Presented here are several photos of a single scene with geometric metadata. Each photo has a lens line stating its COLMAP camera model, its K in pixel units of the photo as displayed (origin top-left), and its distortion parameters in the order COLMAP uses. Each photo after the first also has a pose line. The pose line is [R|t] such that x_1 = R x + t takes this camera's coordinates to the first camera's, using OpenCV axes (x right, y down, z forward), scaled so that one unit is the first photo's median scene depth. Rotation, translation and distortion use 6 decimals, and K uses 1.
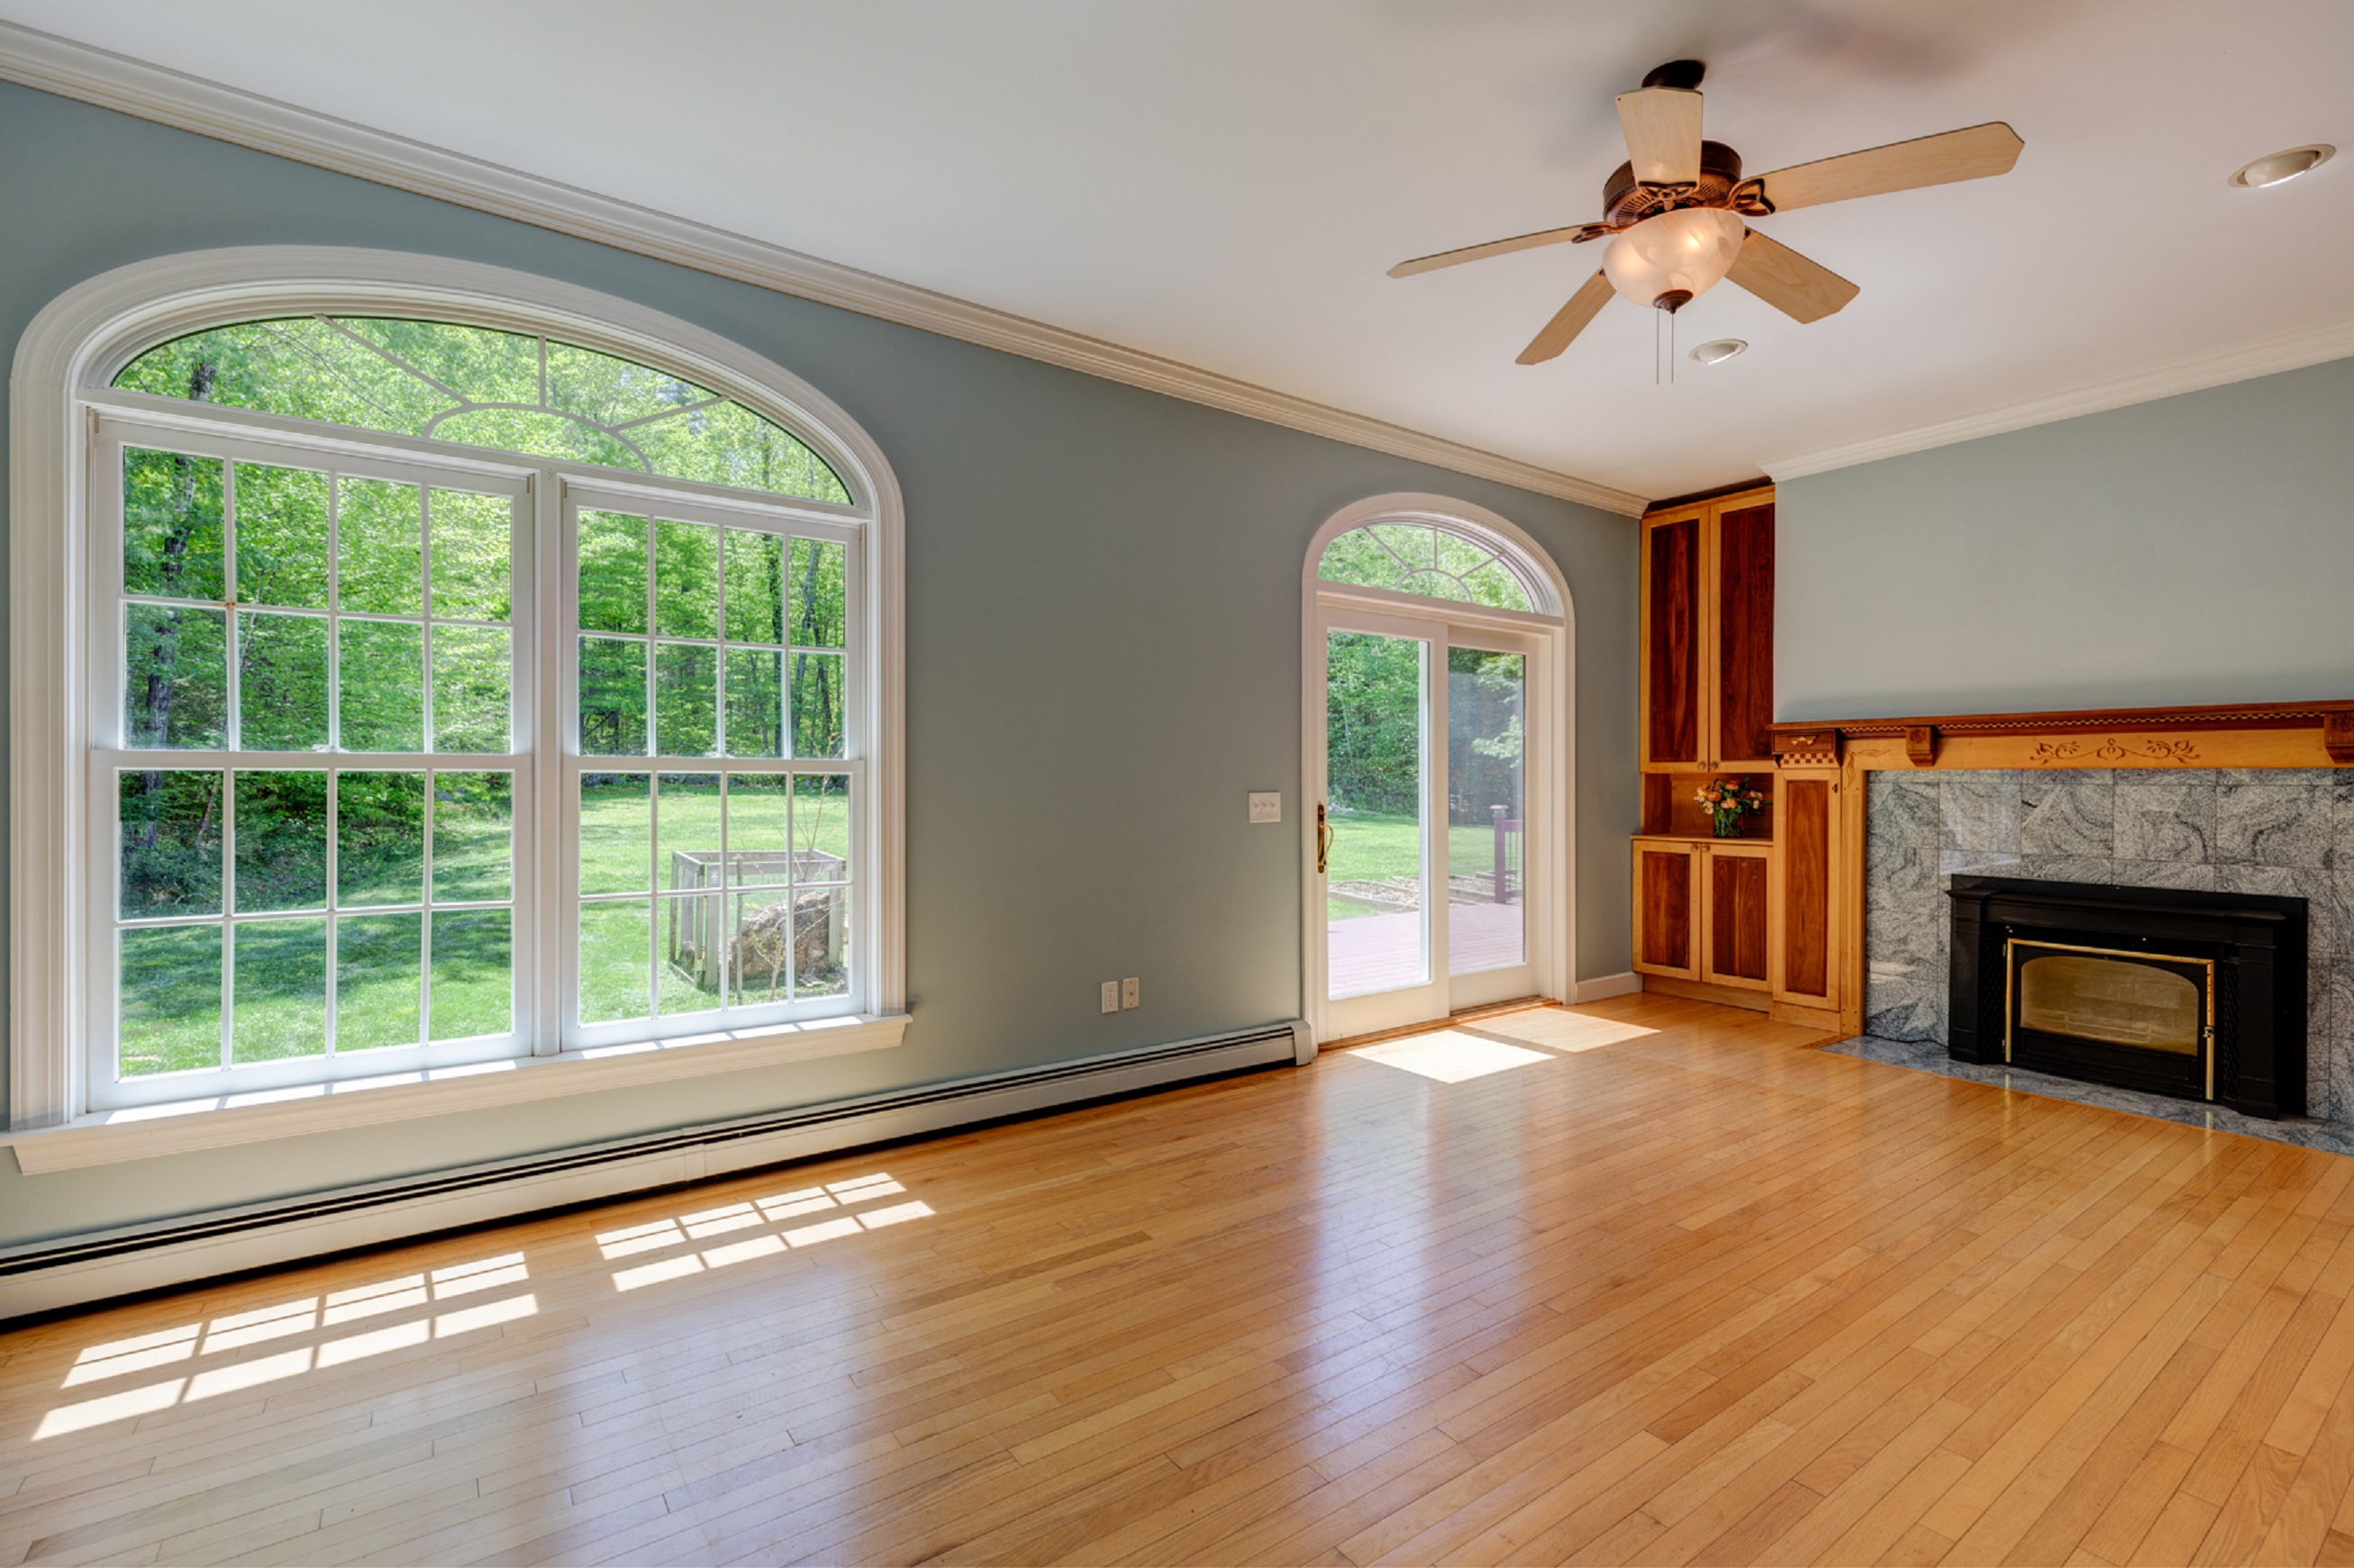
lens RADIAL K [[1049.2, 0, 1178.3], [0, 1049.2, 783.8], [0, 0, 1]] dist [0.003344, -0.000060]
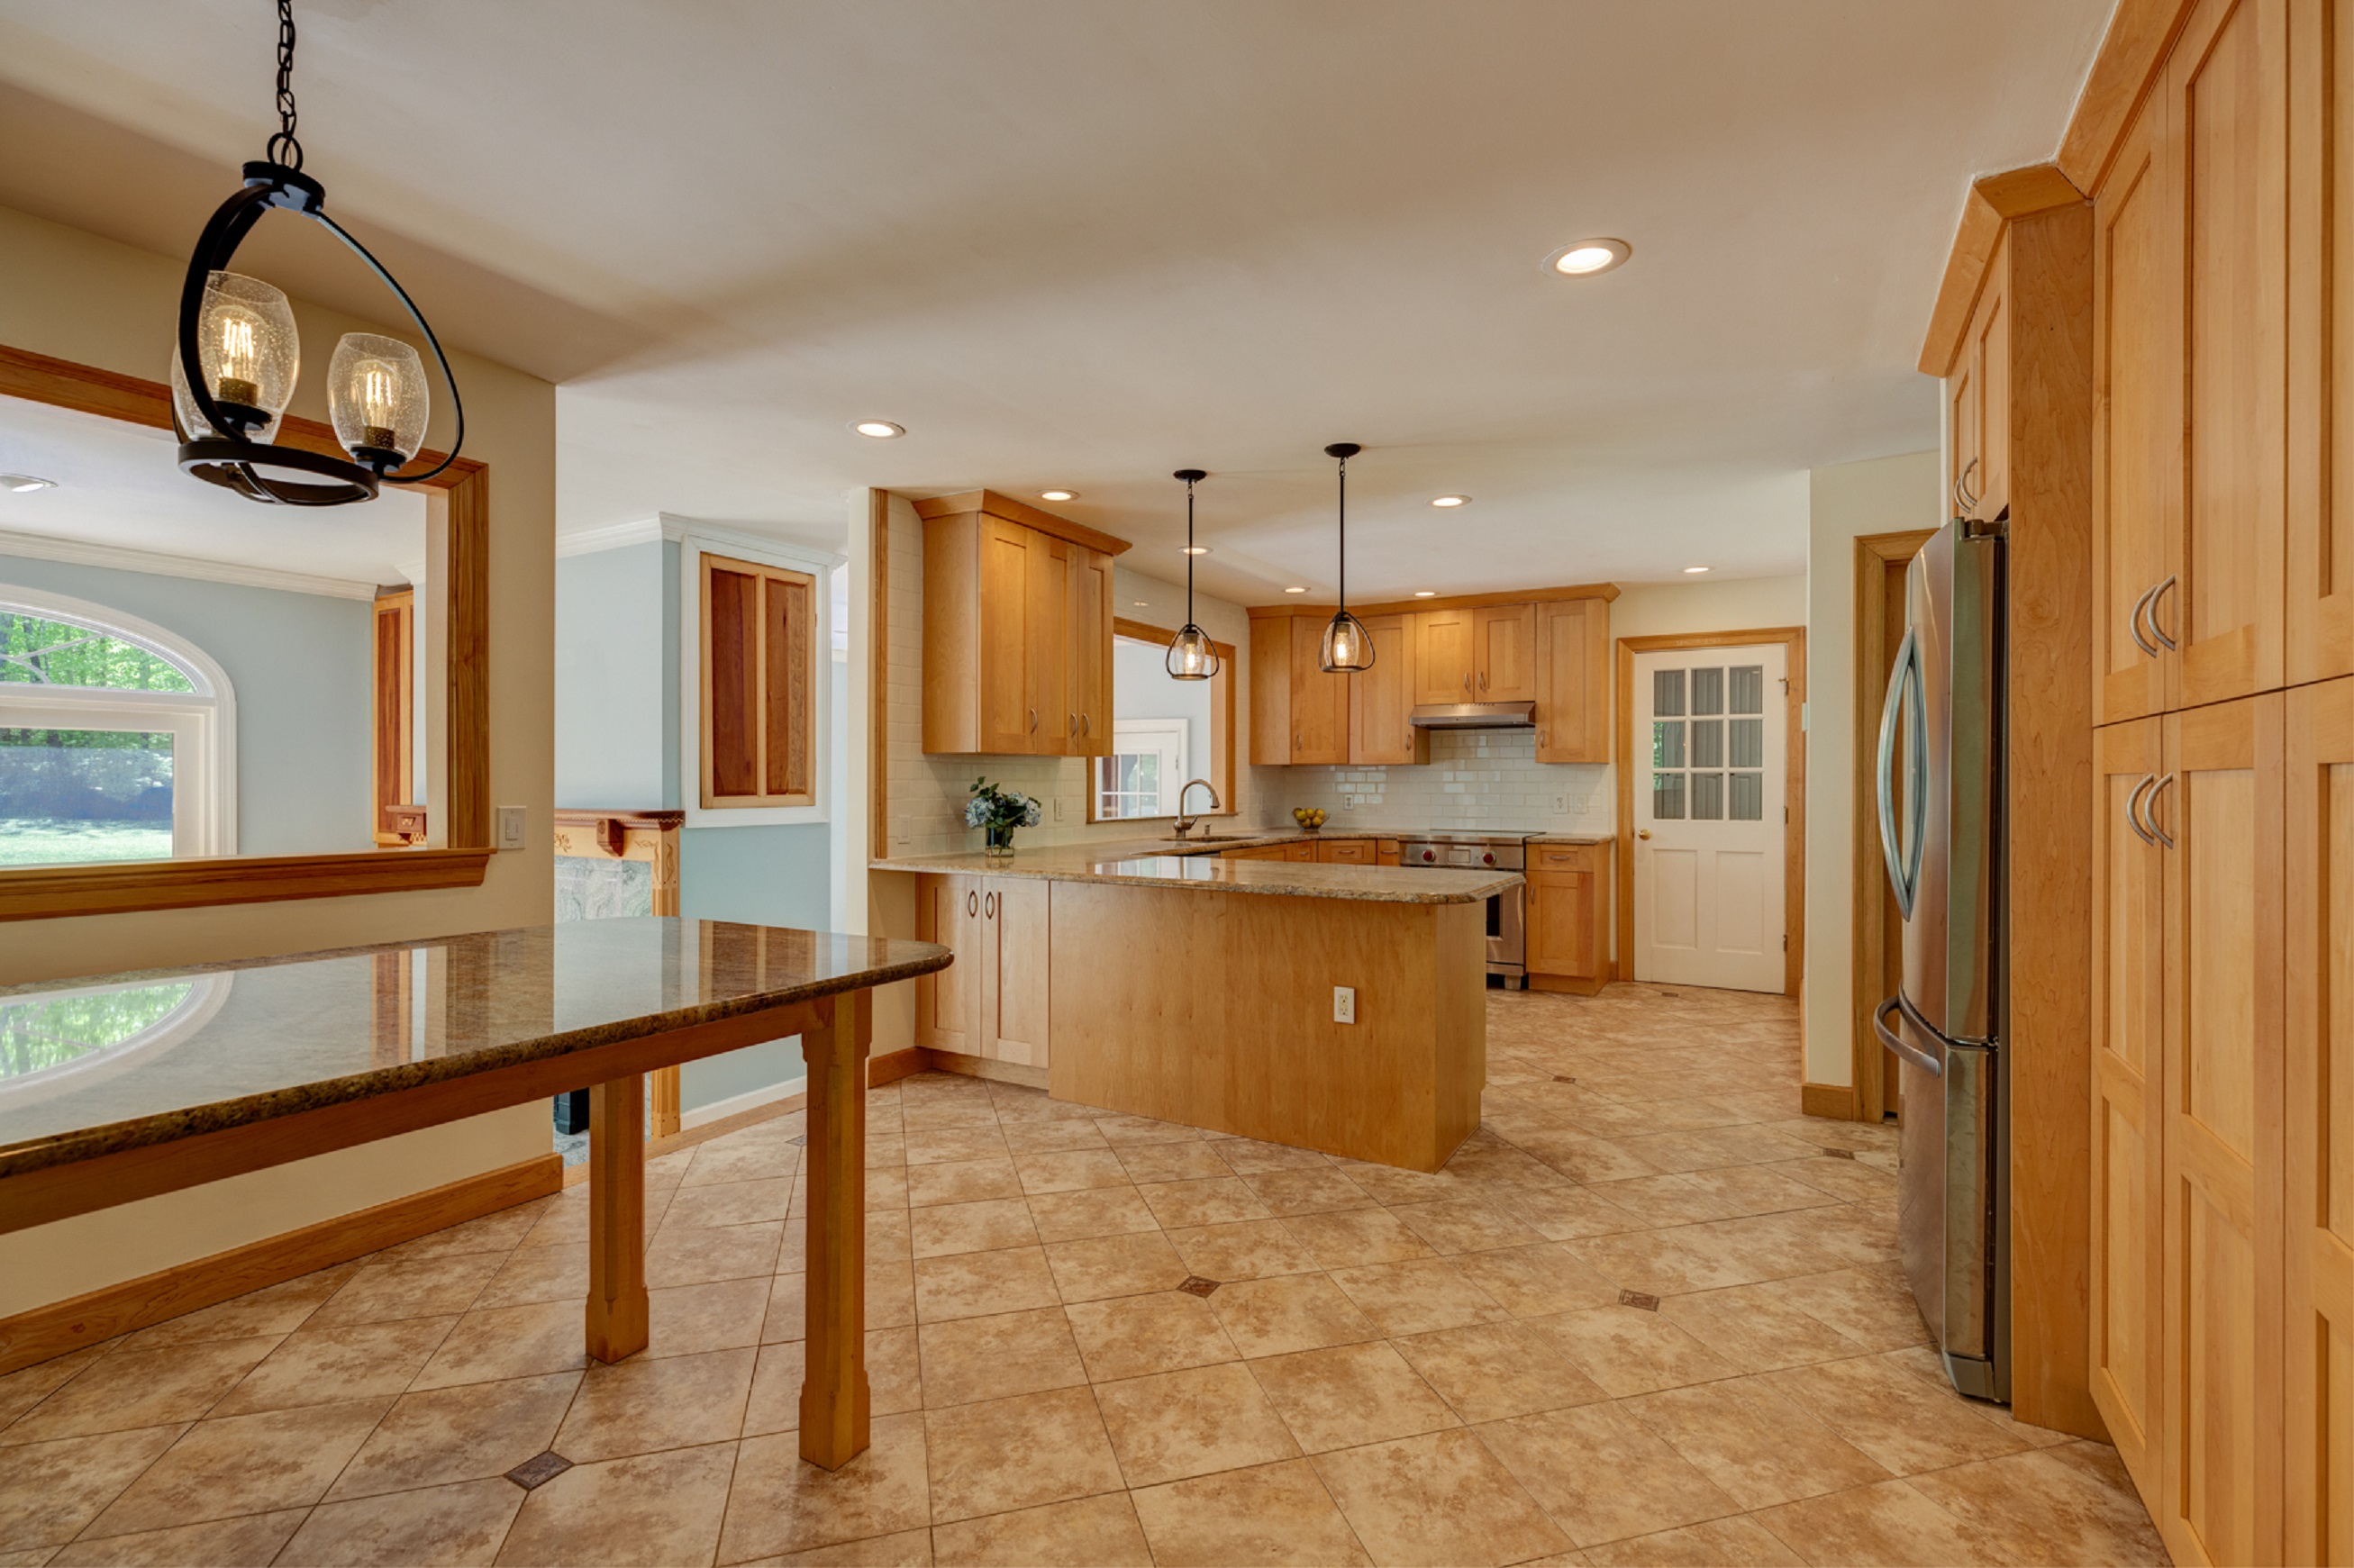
lens RADIAL K [[1049.2, 0, 1175.1], [0, 1049.2, 781.5], [0, 0, 1]] dist [0.003344, -0.000060]
pose [[0.912950, -0.001249, 0.408070, 1.078025], [0.002881, 0.999990, -0.003383, -0.094667], [-0.408062, 0.004264, 0.912944, -0.427989]]
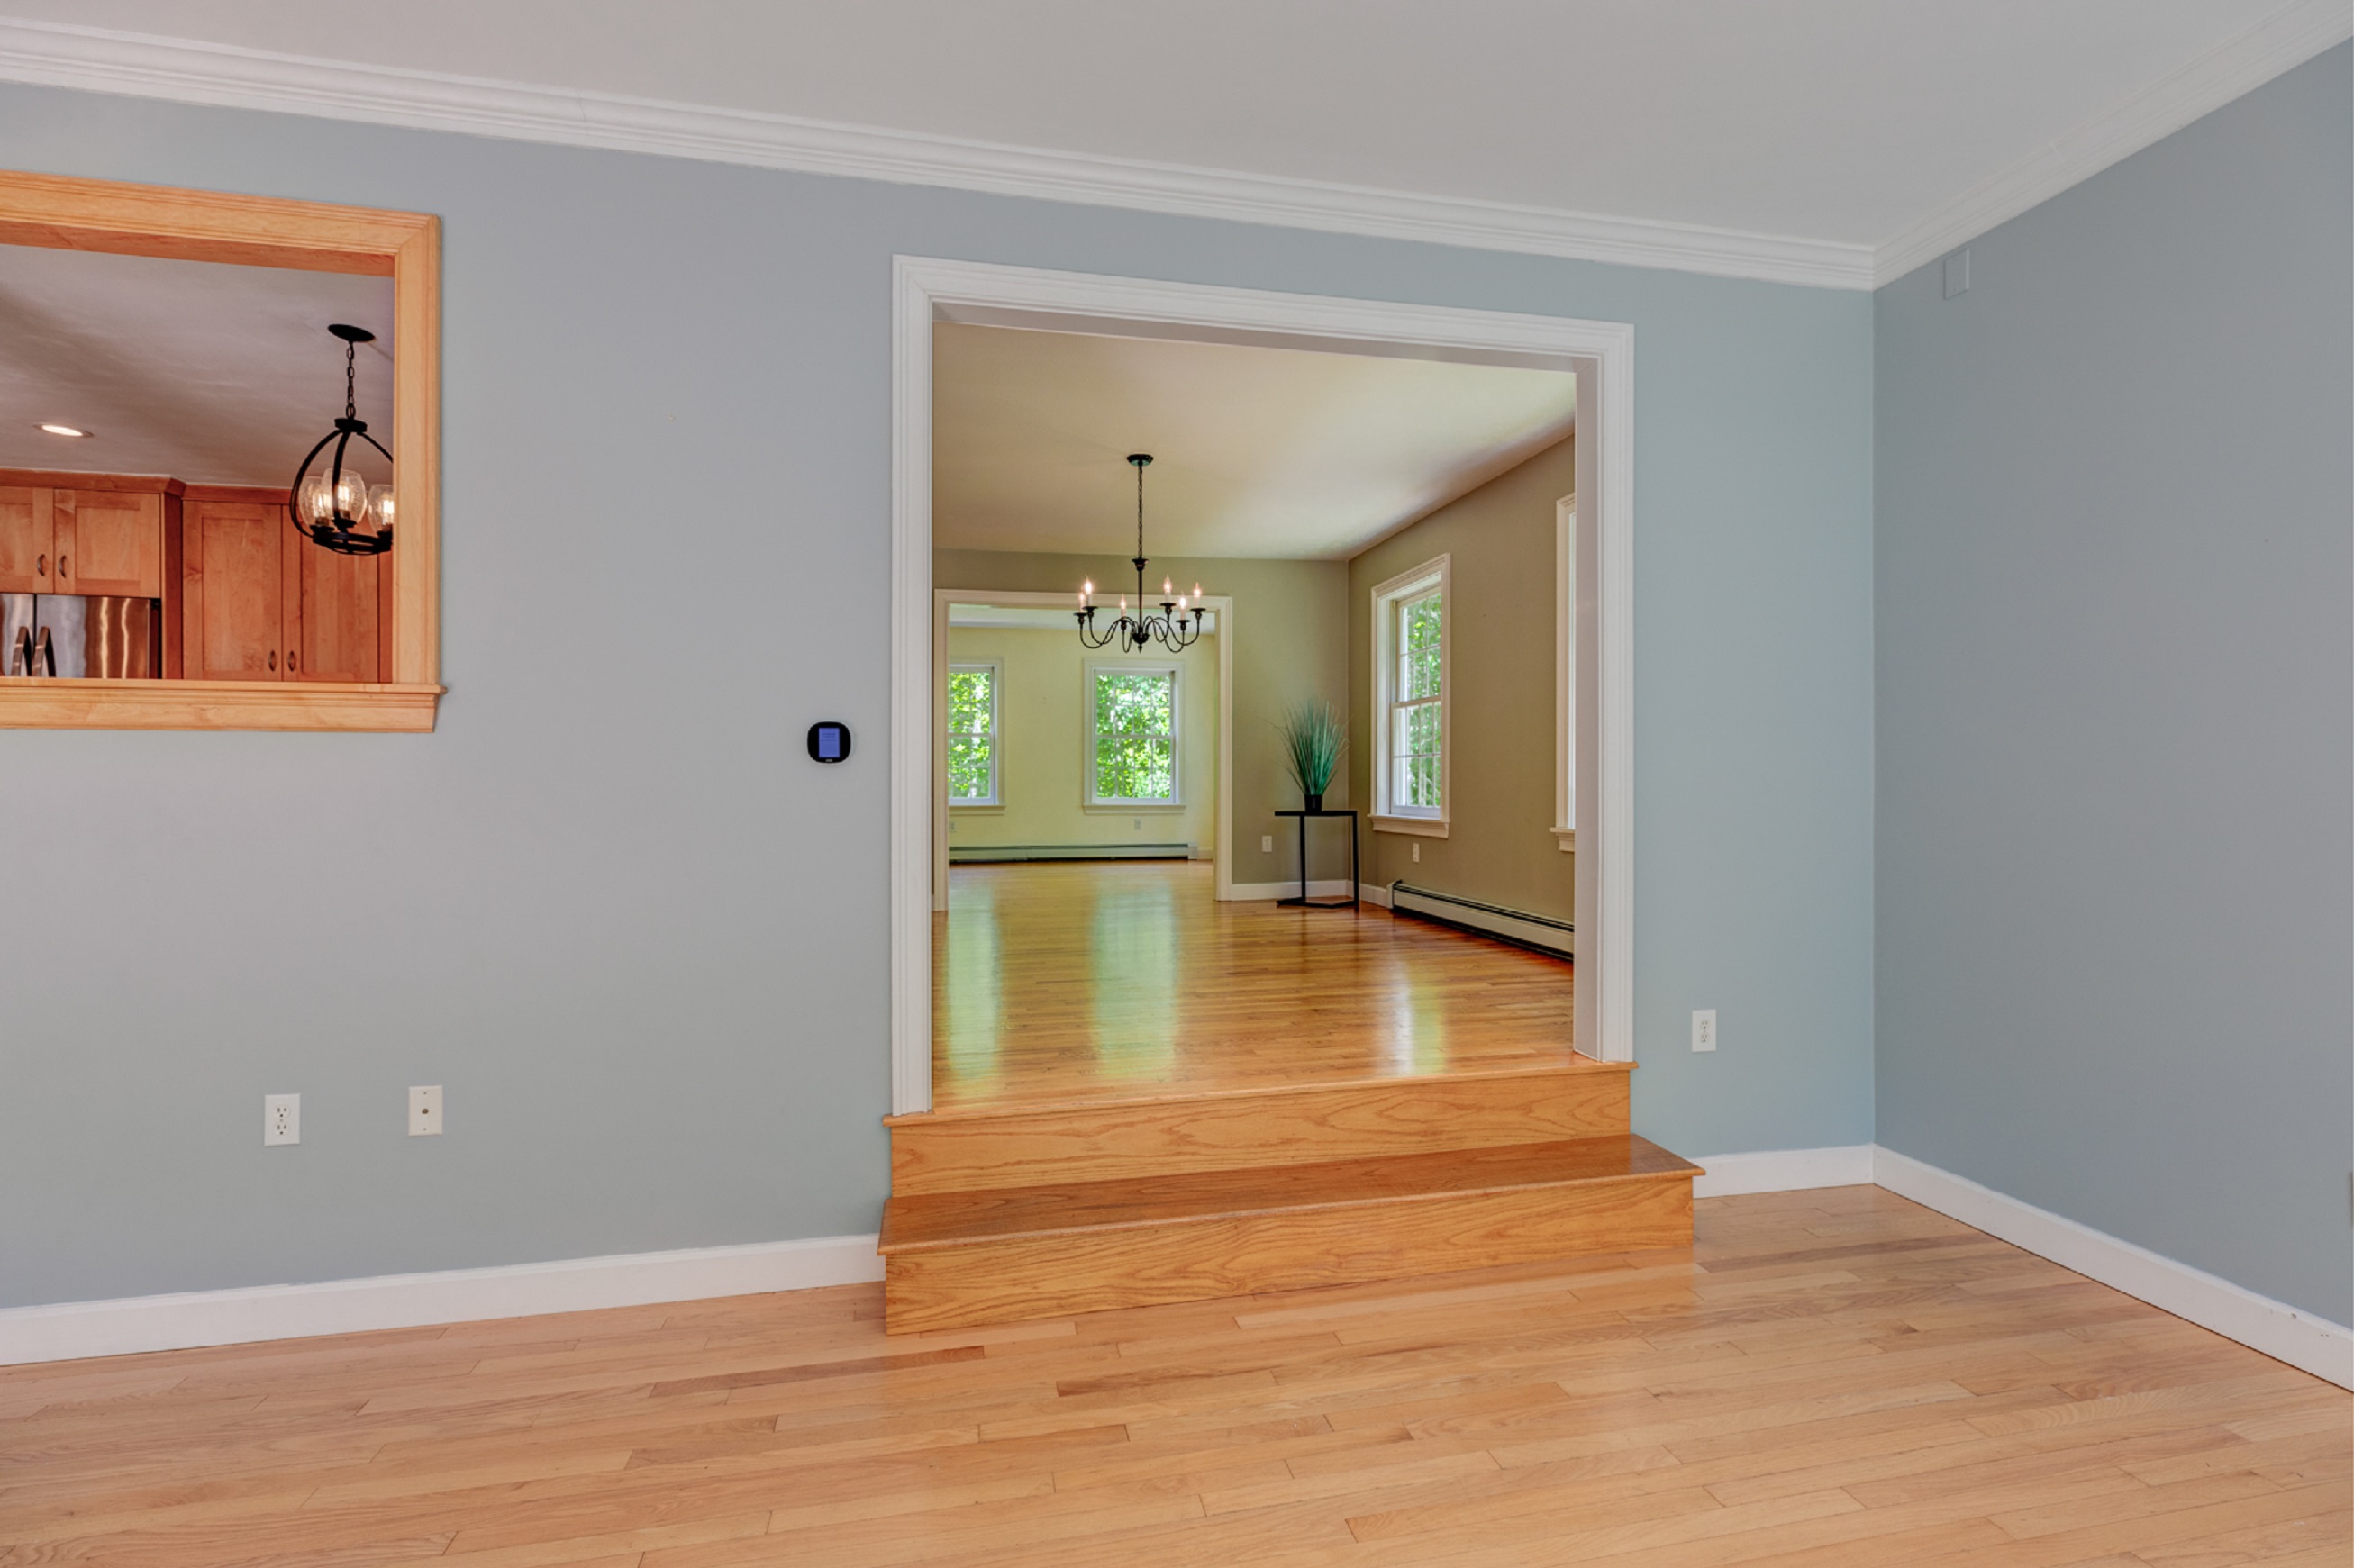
lens RADIAL K [[1049.2, 0, 1175.8], [0, 1049.2, 782.6], [0, 0, 1]] dist [0.003344, -0.000060]
pose [[-0.915835, -0.003964, 0.401536, -0.024125], [-0.002812, 0.999990, 0.003457, -0.005354], [-0.401545, 0.002037, -0.915837, 0.541860]]
